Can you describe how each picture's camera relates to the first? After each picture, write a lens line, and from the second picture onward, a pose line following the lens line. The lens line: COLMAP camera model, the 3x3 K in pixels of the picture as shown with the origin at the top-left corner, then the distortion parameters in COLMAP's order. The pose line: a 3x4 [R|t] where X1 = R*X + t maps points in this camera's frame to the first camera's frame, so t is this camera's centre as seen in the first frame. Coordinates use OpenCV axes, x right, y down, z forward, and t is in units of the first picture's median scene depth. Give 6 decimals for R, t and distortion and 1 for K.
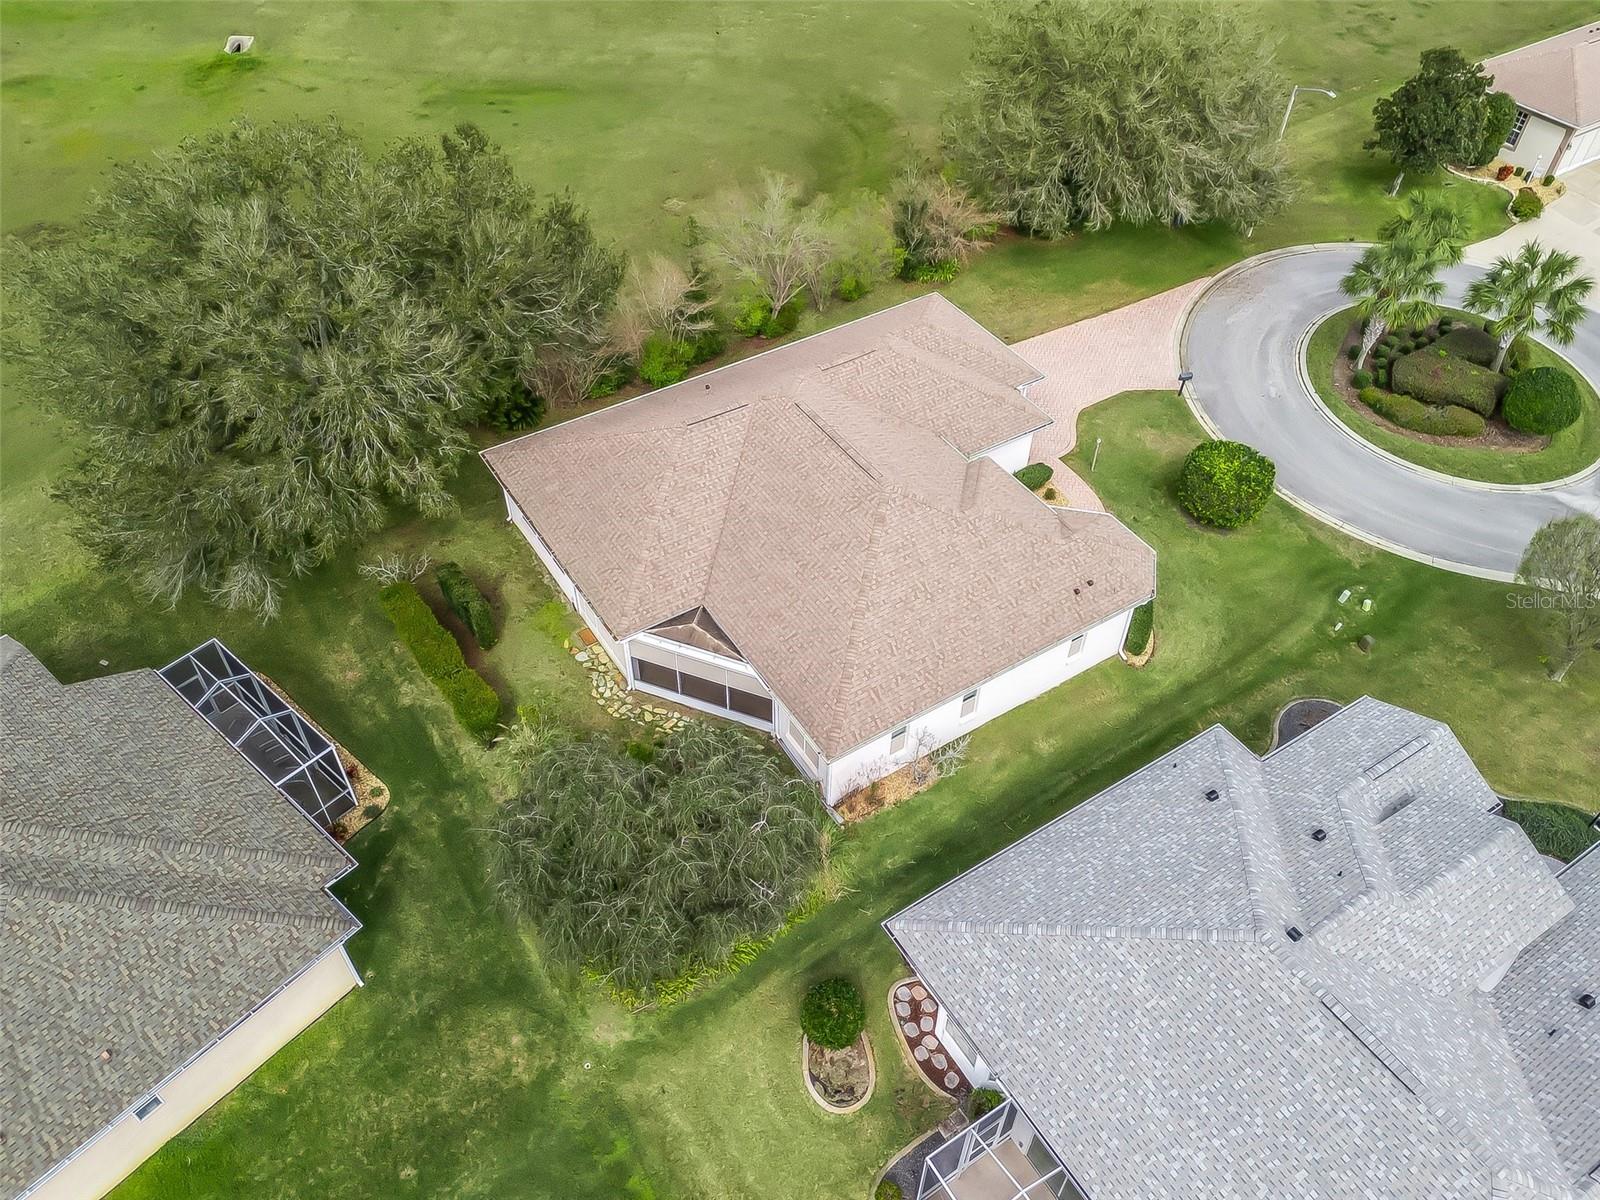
lens RADIAL K [[1189.5, 0, 800.0], [0, 1189.5, 600.0], [0, 0, 1]] dist [0.046719, 0.000076]
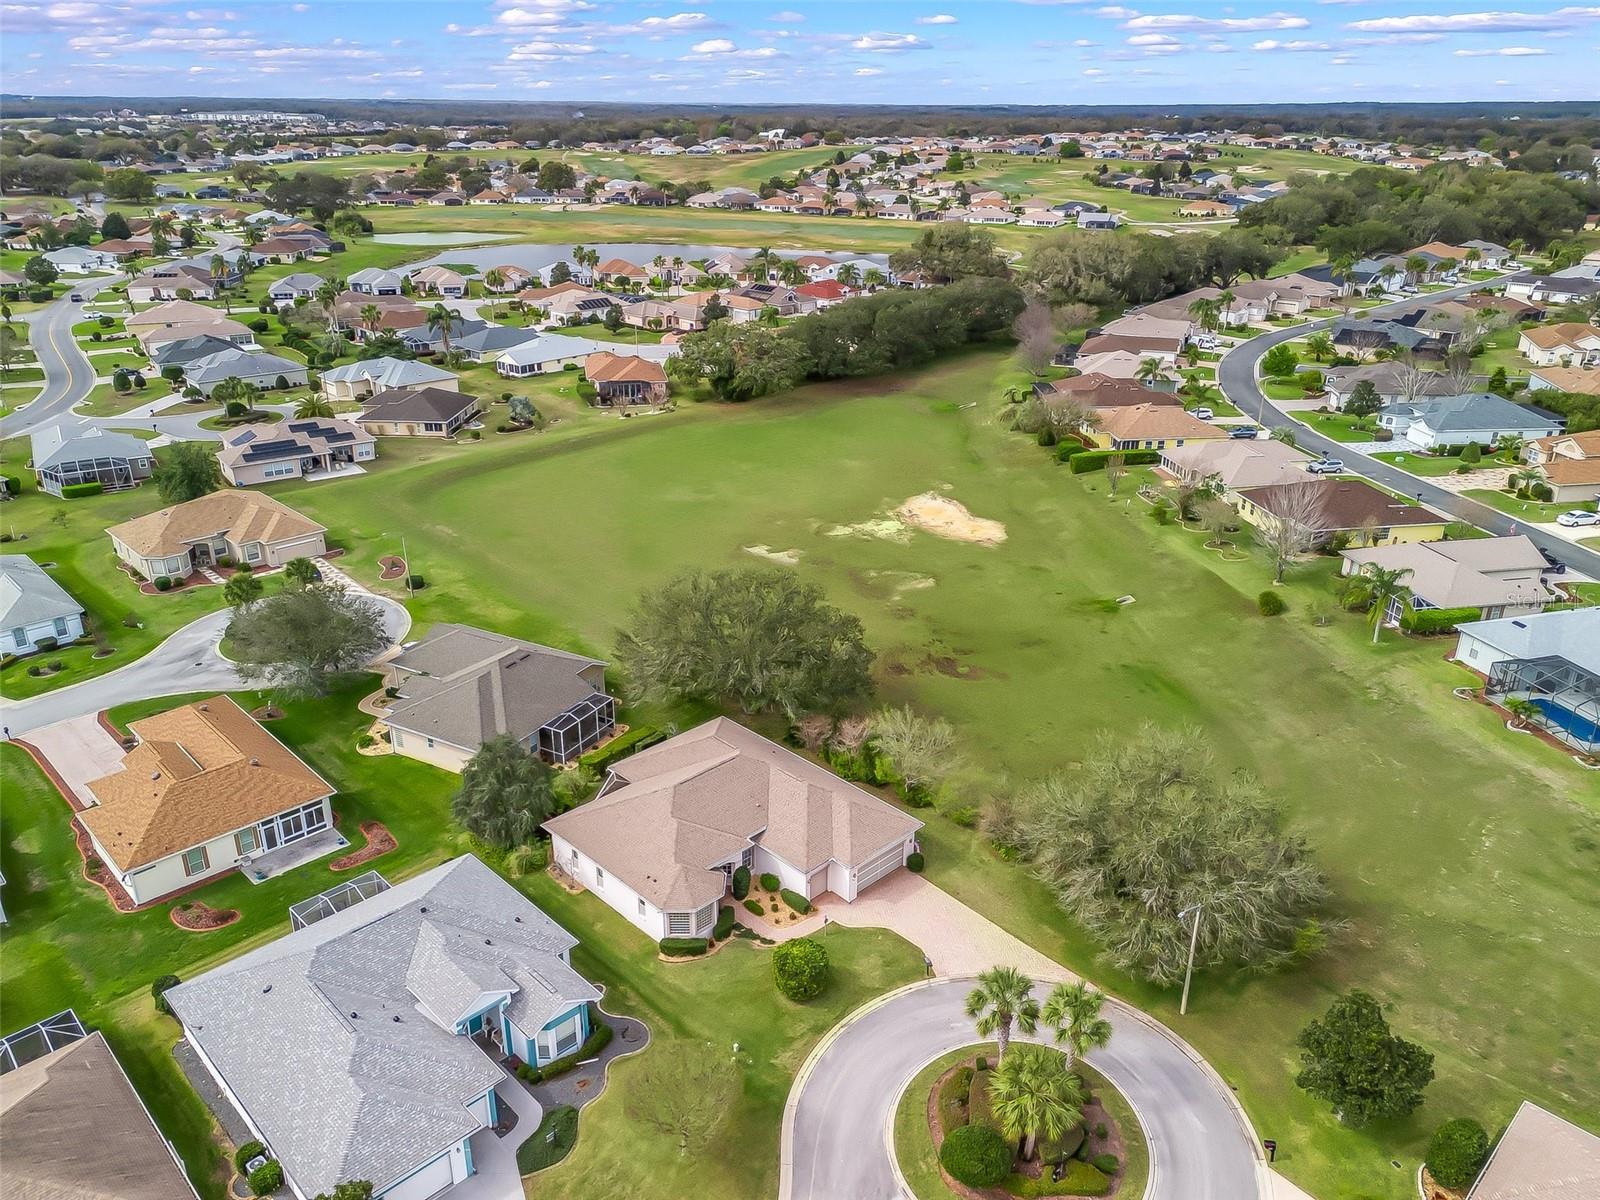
lens RADIAL K [[1189.5, 0, 800.0], [0, 1189.5, 600.0], [0, 0, 1]] dist [0.046719, 0.000076]
pose [[0.202973, 0.371665, -0.905907, 1.775794], [-0.705783, 0.696815, 0.127746, -0.704123], [0.678728, 0.613445, 0.403750, 0.114540]]
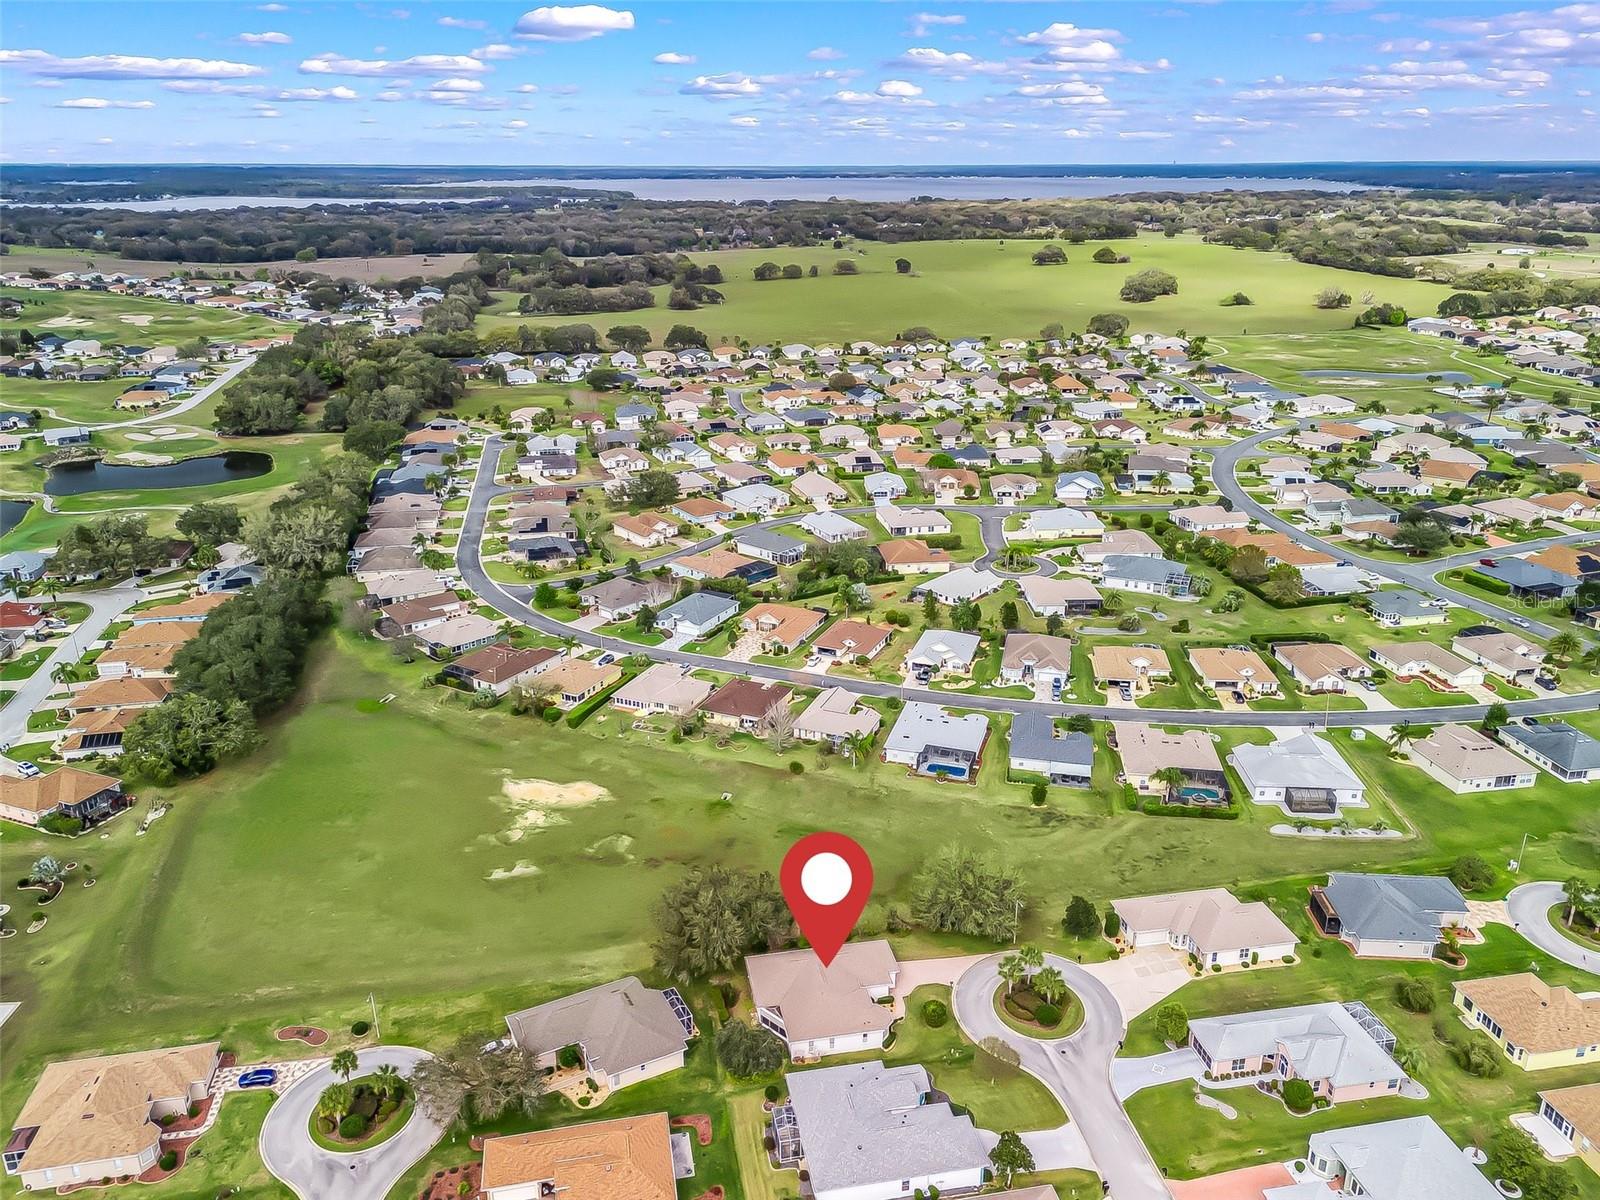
lens RADIAL K [[1189.5, 0, 800.0], [0, 1189.5, 600.0], [0, 0, 1]] dist [0.046719, 0.000076]
pose [[0.929447, 0.115965, -0.350258, 1.247384], [-0.254916, 0.888139, -0.382397, 0.316450], [0.266733, 0.444704, 0.855039, -3.097275]]
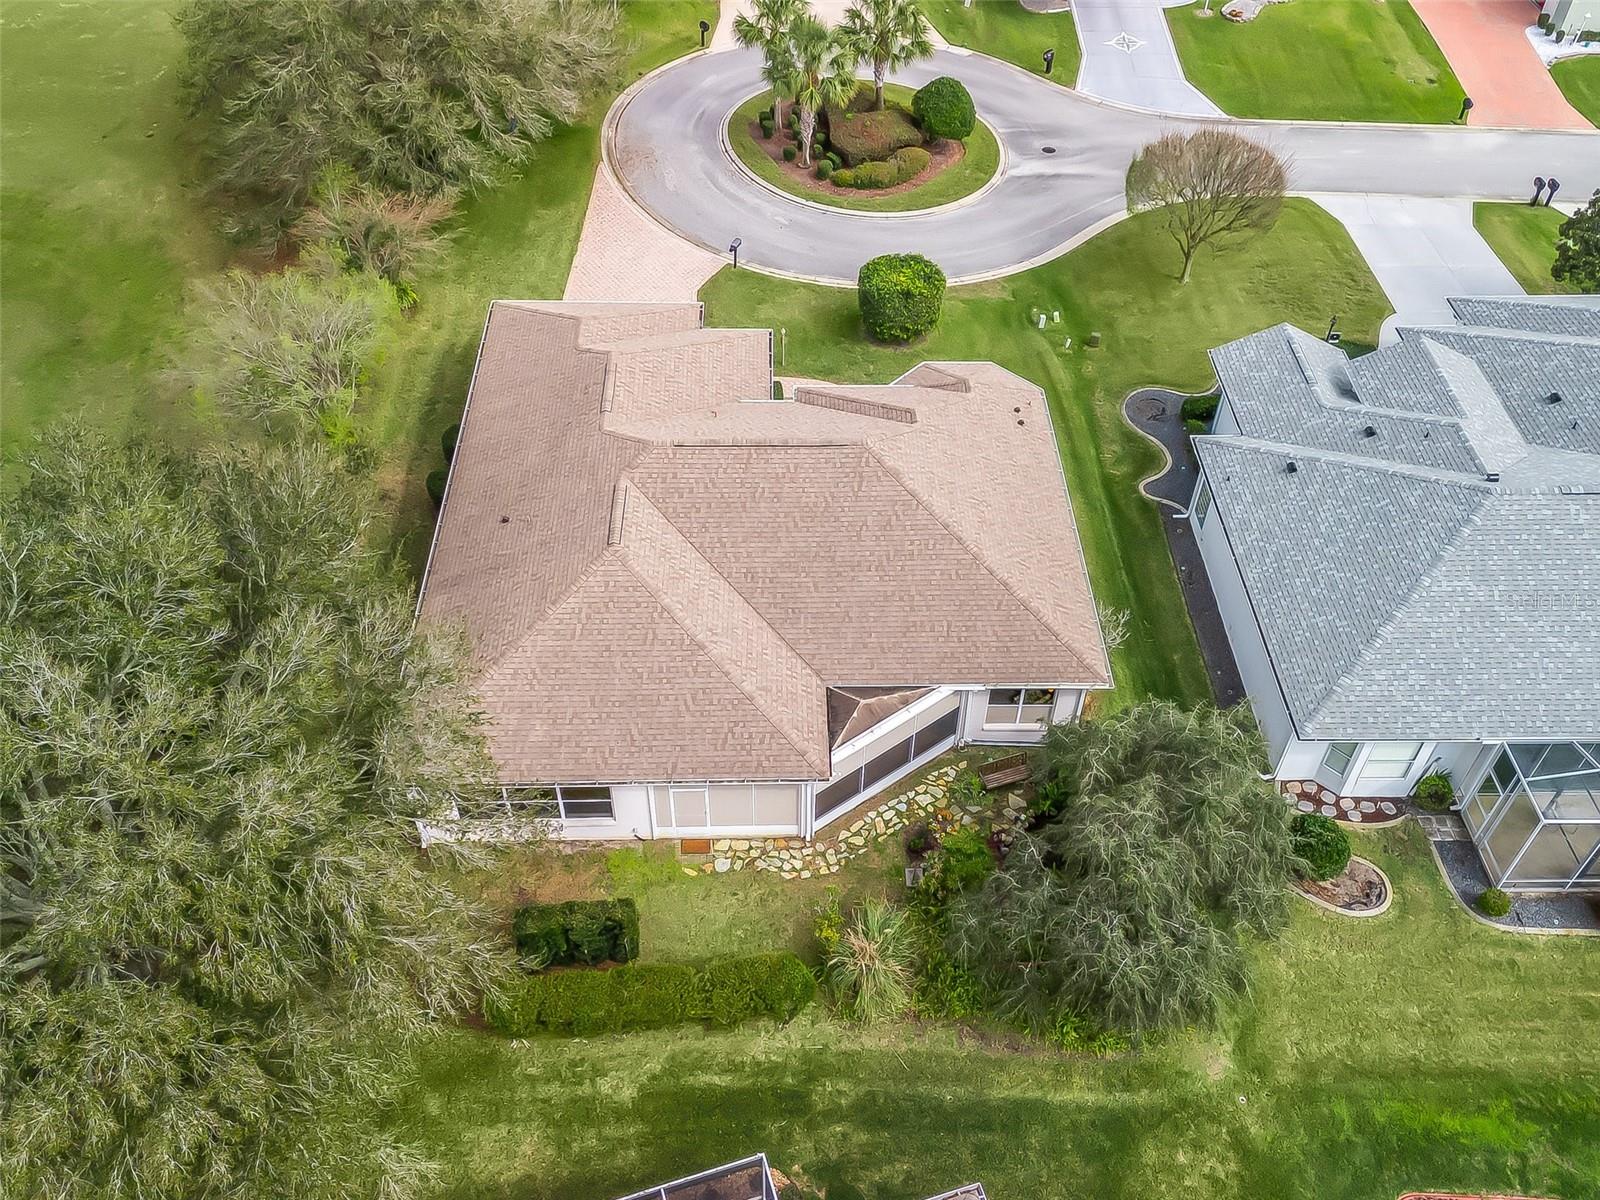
lens RADIAL K [[1376.2, 0, 800.0], [0, 1376.2, 600.0], [0, 0, 1]] dist [0.050343, 0.005275]
pose [[0.521041, -0.614177, 0.592708, -0.591959], [0.607415, 0.754669, 0.248036, -0.275486], [-0.599636, 0.230782, 0.766274, 0.268668]]
